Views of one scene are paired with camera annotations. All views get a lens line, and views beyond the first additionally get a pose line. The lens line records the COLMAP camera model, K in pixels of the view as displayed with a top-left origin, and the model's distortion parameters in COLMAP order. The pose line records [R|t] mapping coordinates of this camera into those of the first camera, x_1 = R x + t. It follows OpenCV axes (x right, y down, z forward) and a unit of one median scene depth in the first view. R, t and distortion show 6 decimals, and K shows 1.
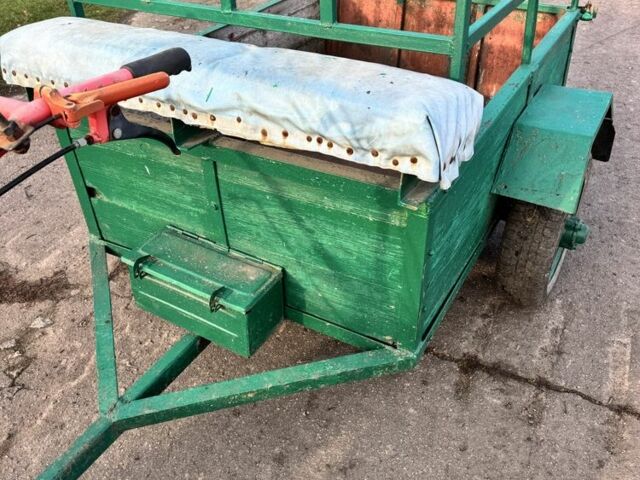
lens RADIAL K [[596.7, 0, 318.0], [0, 596.7, 238.8], [0, 0, 1]] dist [0.159495, -0.329808]
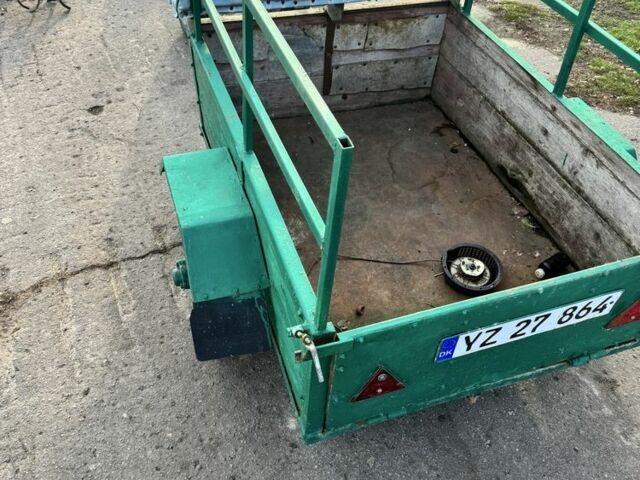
lens RADIAL K [[596.7, 0, 318.0], [0, 596.7, 238.8], [0, 0, 1]] dist [0.159495, -0.329808]
pose [[-0.661902, 0.533212, -0.526849, 0.862154], [-0.449103, 0.280645, 0.848260, -1.132155], [0.600160, 0.798075, 0.053707, 1.123256]]
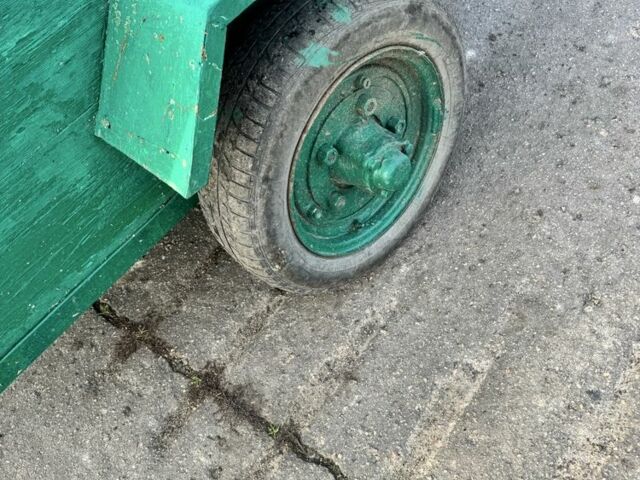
lens RADIAL K [[596.7, 0, 318.0], [0, 596.7, 238.8], [0, 0, 1]] dist [0.159495, -0.329808]
pose [[0.934438, 0.034727, -0.354429, 0.600831], [0.089779, 0.940118, 0.328814, -0.135183], [0.344623, -0.339076, 0.875364, 0.562374]]
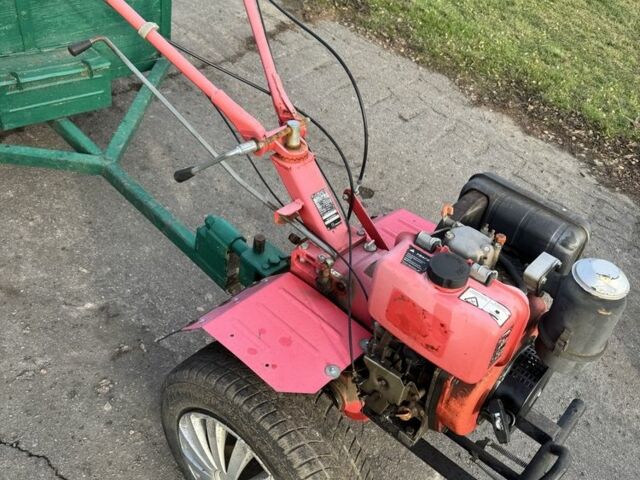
lens RADIAL K [[598.1, 0, 325.9], [0, 598.1, 245.2], [0, 0, 1]] dist [0.130361, -0.237782]
pose [[0.244844, -0.593170, 0.766942, -1.110284], [0.409763, 0.780210, 0.472616, -0.018026], [-0.878718, 0.198547, 0.434090, -0.025209]]
